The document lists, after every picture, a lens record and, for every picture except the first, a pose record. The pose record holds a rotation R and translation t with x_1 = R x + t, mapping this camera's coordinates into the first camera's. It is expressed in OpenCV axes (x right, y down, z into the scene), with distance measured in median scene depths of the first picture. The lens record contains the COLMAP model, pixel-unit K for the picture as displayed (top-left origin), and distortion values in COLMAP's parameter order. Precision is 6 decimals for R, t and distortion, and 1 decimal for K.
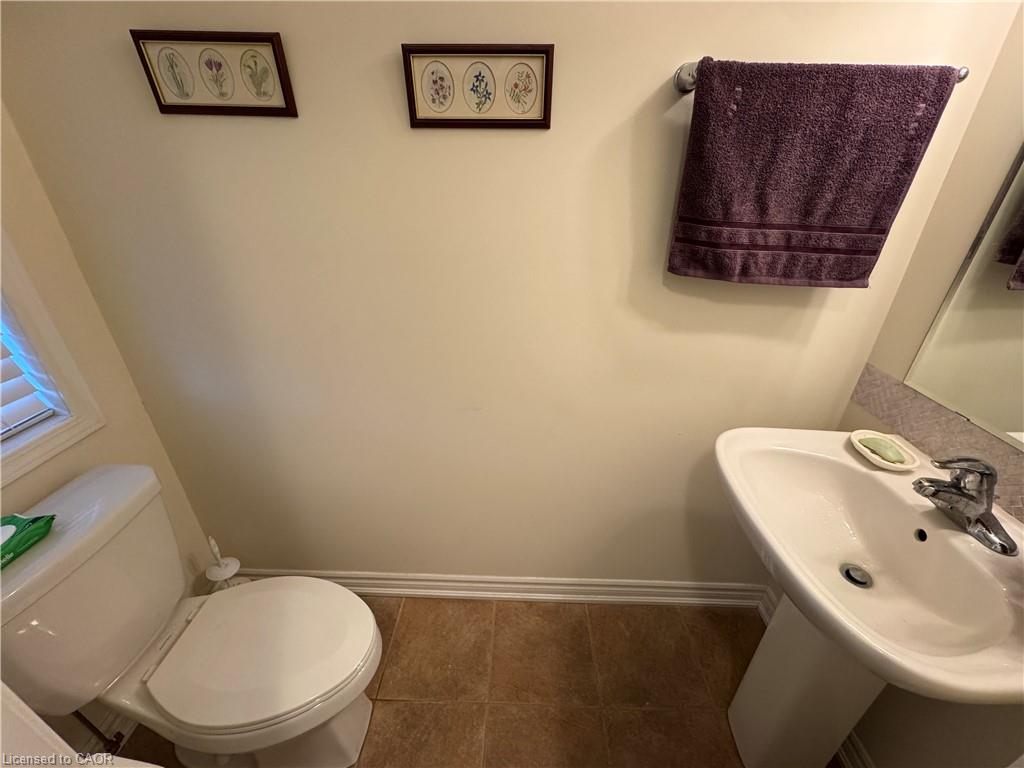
lens RADIAL K [[413.6, 0, 511.8], [0, 413.6, 384.6], [0, 0, 1]] dist [-0.008983, -0.000233]
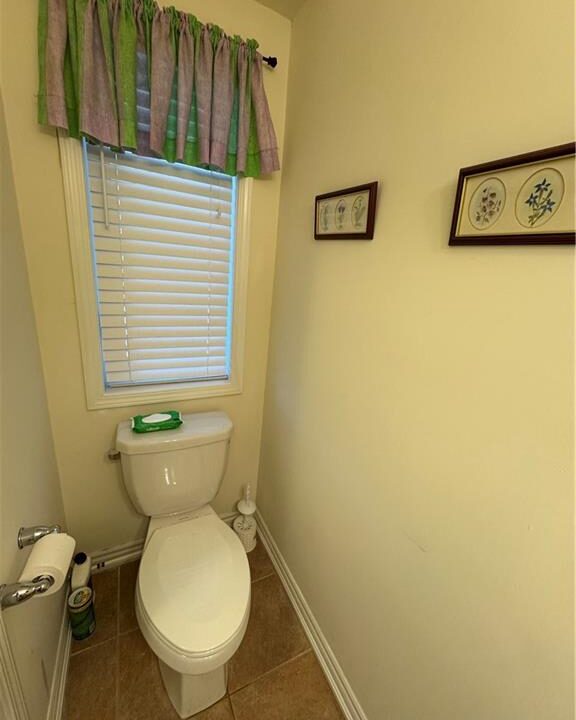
lens RADIAL K [[308.7, 0, 287.4], [0, 308.7, 359.2], [0, 0, 1]] dist [-0.001210, -0.000429]
pose [[0.475696, 0.287211, -0.831399, 0.253906], [-0.475501, 0.879146, 0.031642, -0.214927], [0.740009, 0.380279, 0.554775, 0.391660]]
